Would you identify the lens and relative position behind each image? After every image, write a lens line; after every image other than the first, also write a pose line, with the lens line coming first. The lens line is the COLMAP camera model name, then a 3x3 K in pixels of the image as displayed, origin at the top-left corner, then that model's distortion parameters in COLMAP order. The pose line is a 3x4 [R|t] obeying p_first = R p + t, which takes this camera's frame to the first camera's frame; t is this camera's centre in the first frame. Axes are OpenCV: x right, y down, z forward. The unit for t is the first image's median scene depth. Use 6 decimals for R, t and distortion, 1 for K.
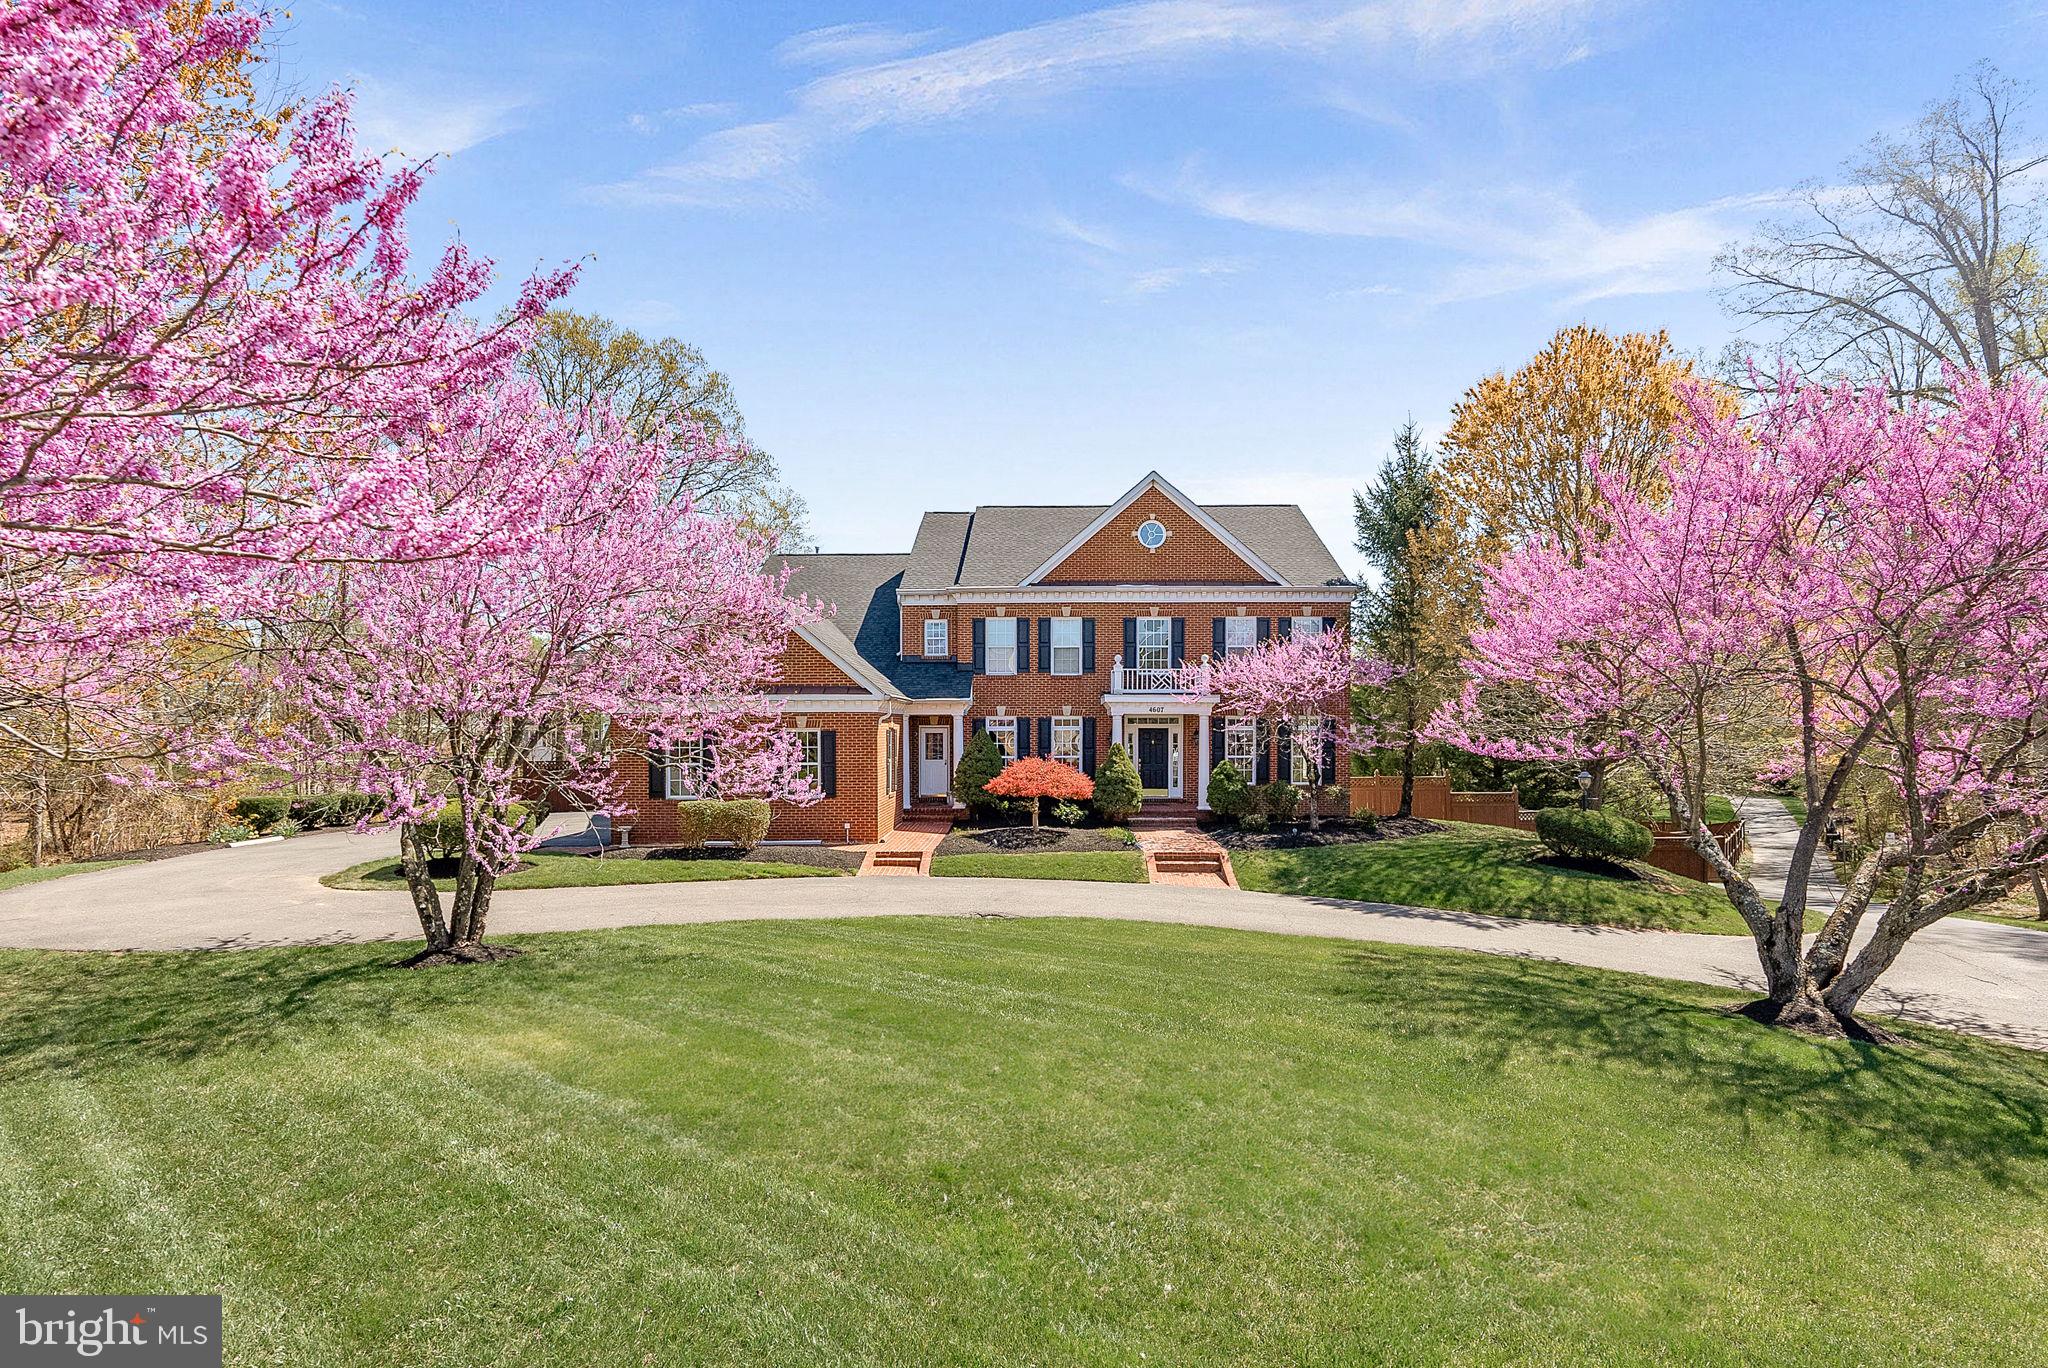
lens RADIAL K [[1005.6, 0, 1028.4], [0, 1005.6, 735.7], [0, 0, 1]] dist [-0.009544, 0.002192]
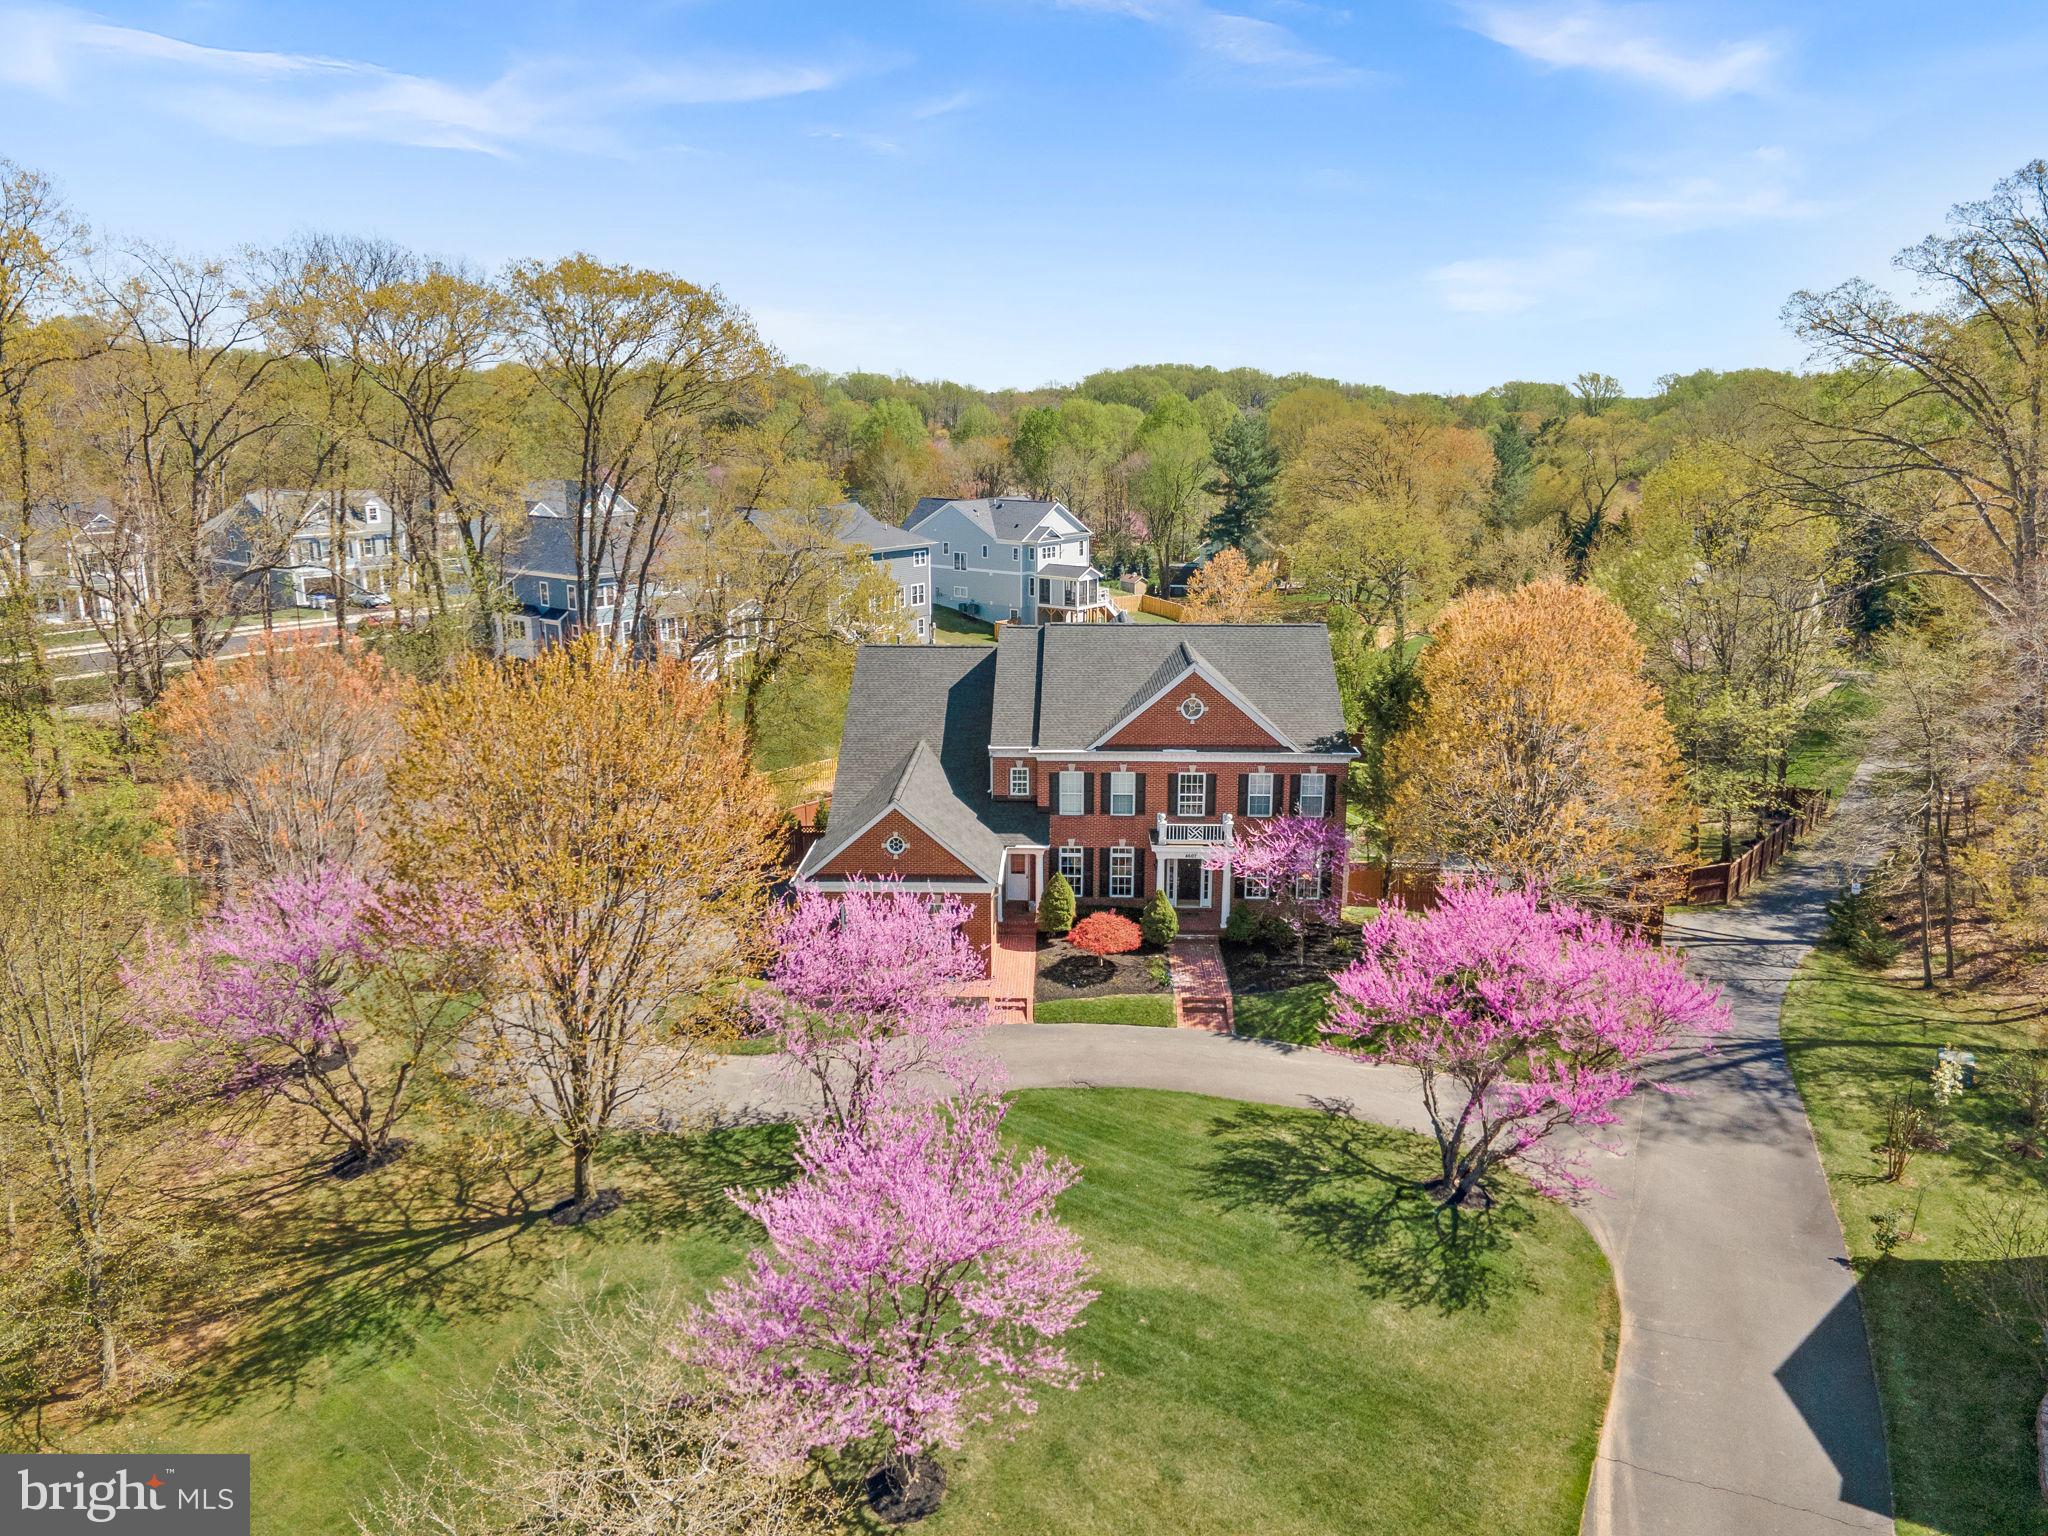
lens RADIAL K [[1465.8, 0, 1038.2], [0, 1465.8, 741.4], [0, 0, 1]] dist [0.043316, 0.010649]
pose [[0.999959, 0.004291, -0.008030, -0.055199], [-0.002453, 0.976327, 0.216287, -0.557327], [0.008768, -0.216259, 0.976297, -0.800005]]
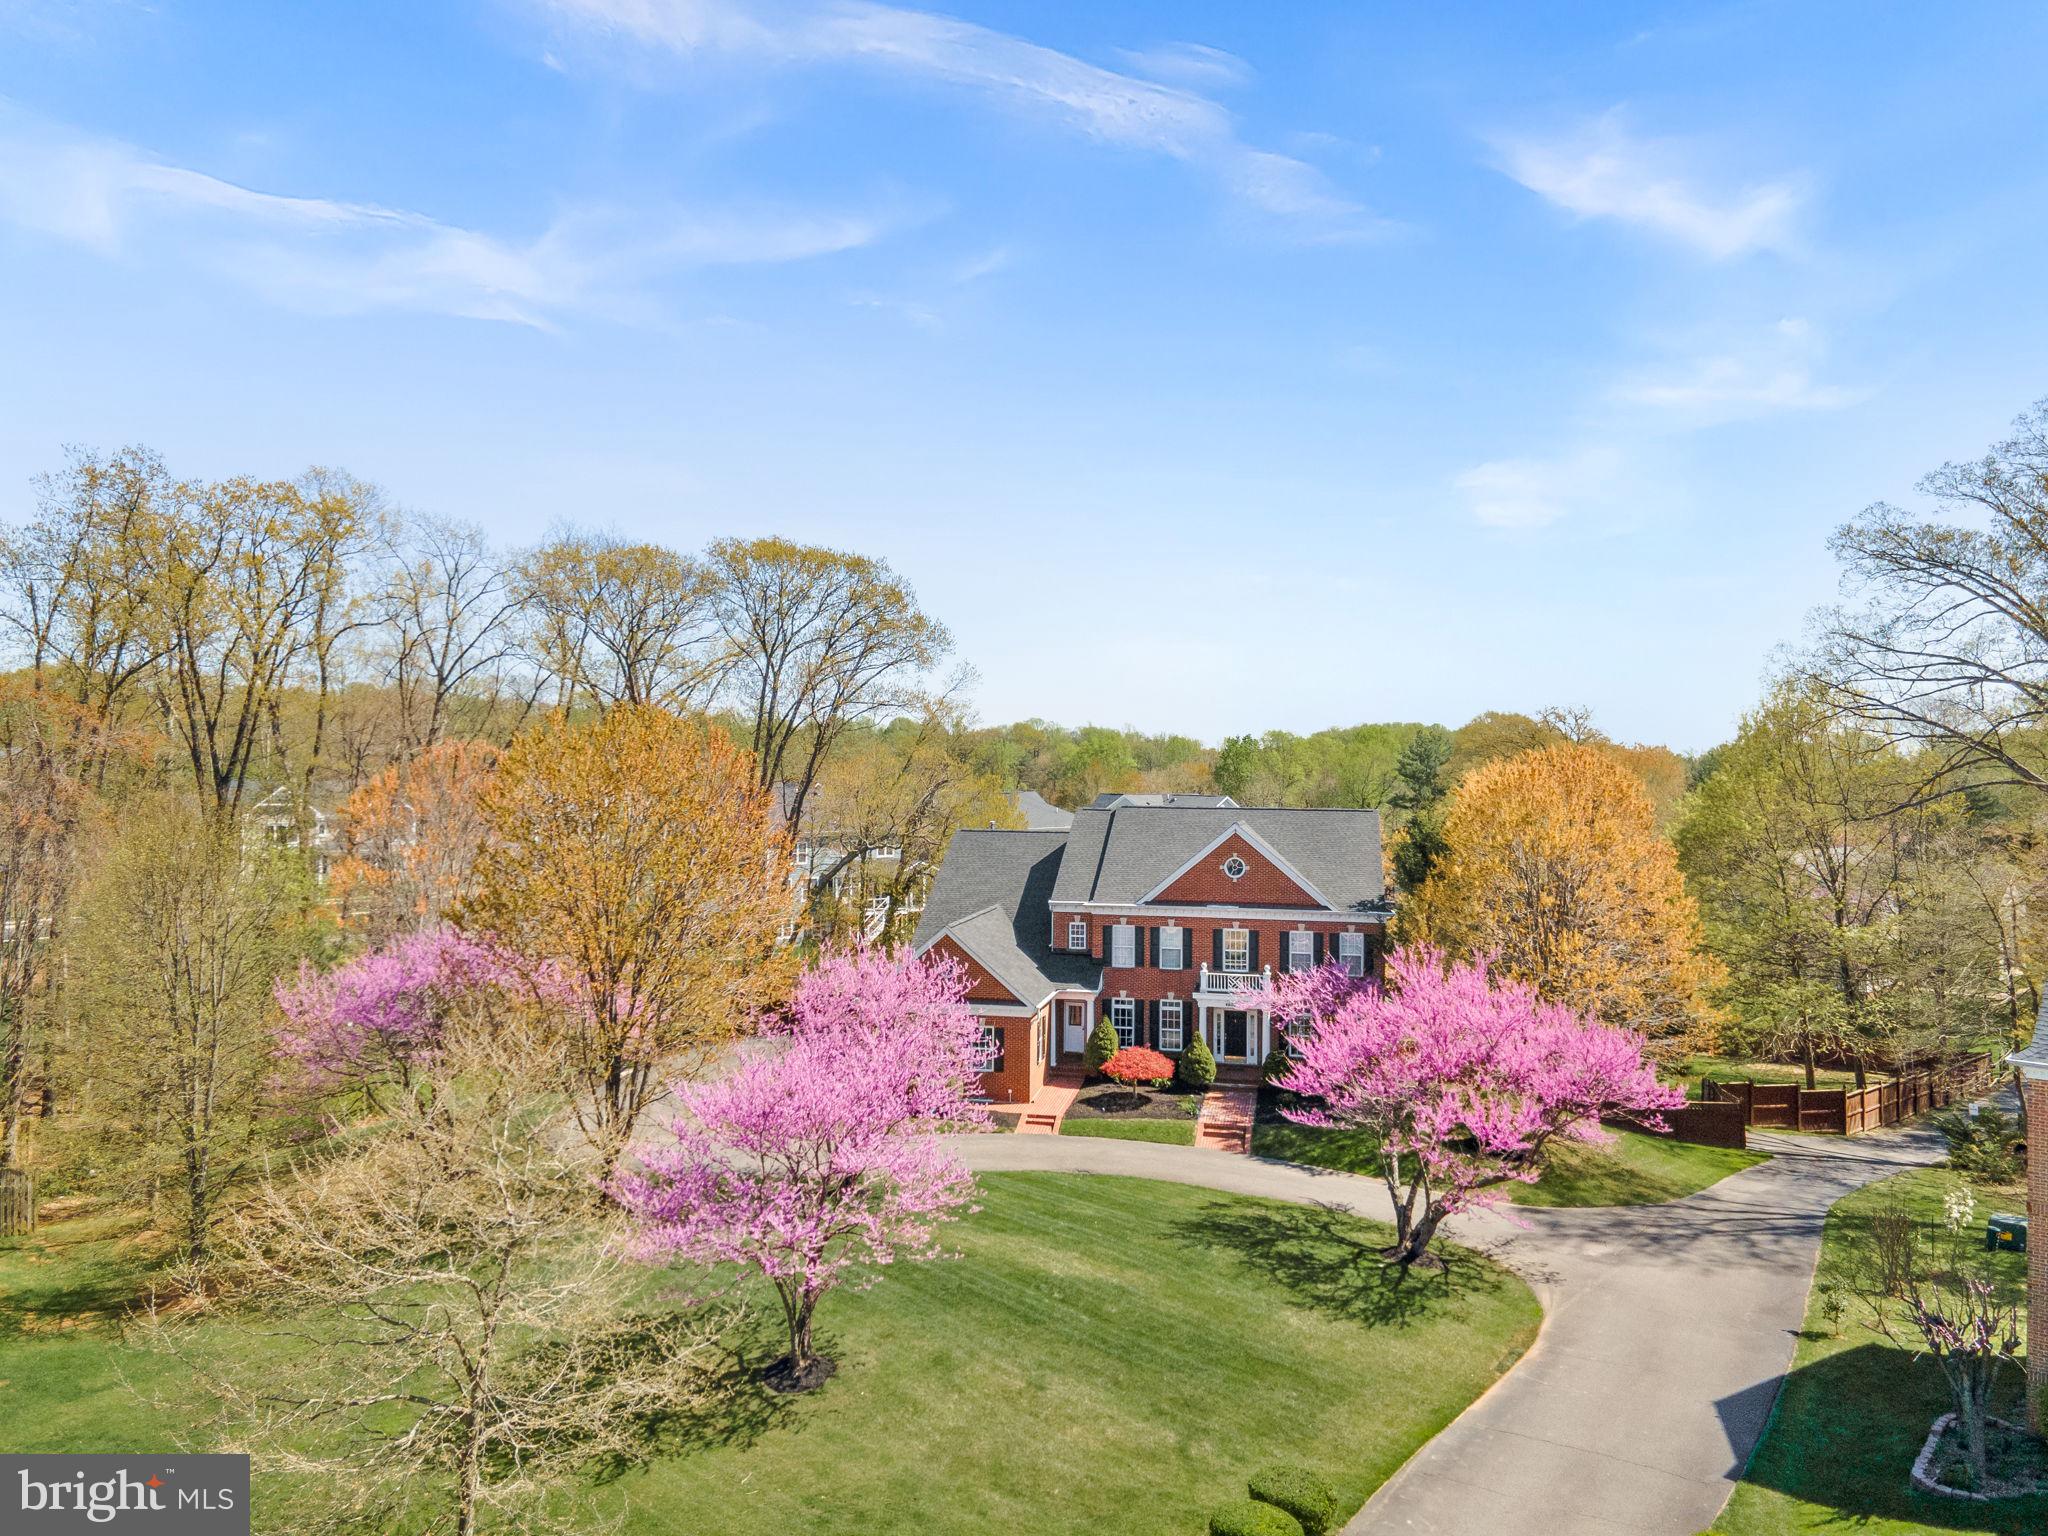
lens RADIAL K [[1465.8, 0, 1038.8], [0, 1465.8, 740.5], [0, 0, 1]] dist [0.043316, 0.010649]
pose [[0.985764, 0.008506, -0.167921, 0.193452], [-0.012958, 0.999593, -0.025434, -0.318997], [0.167637, 0.027247, 0.985472, -1.002788]]
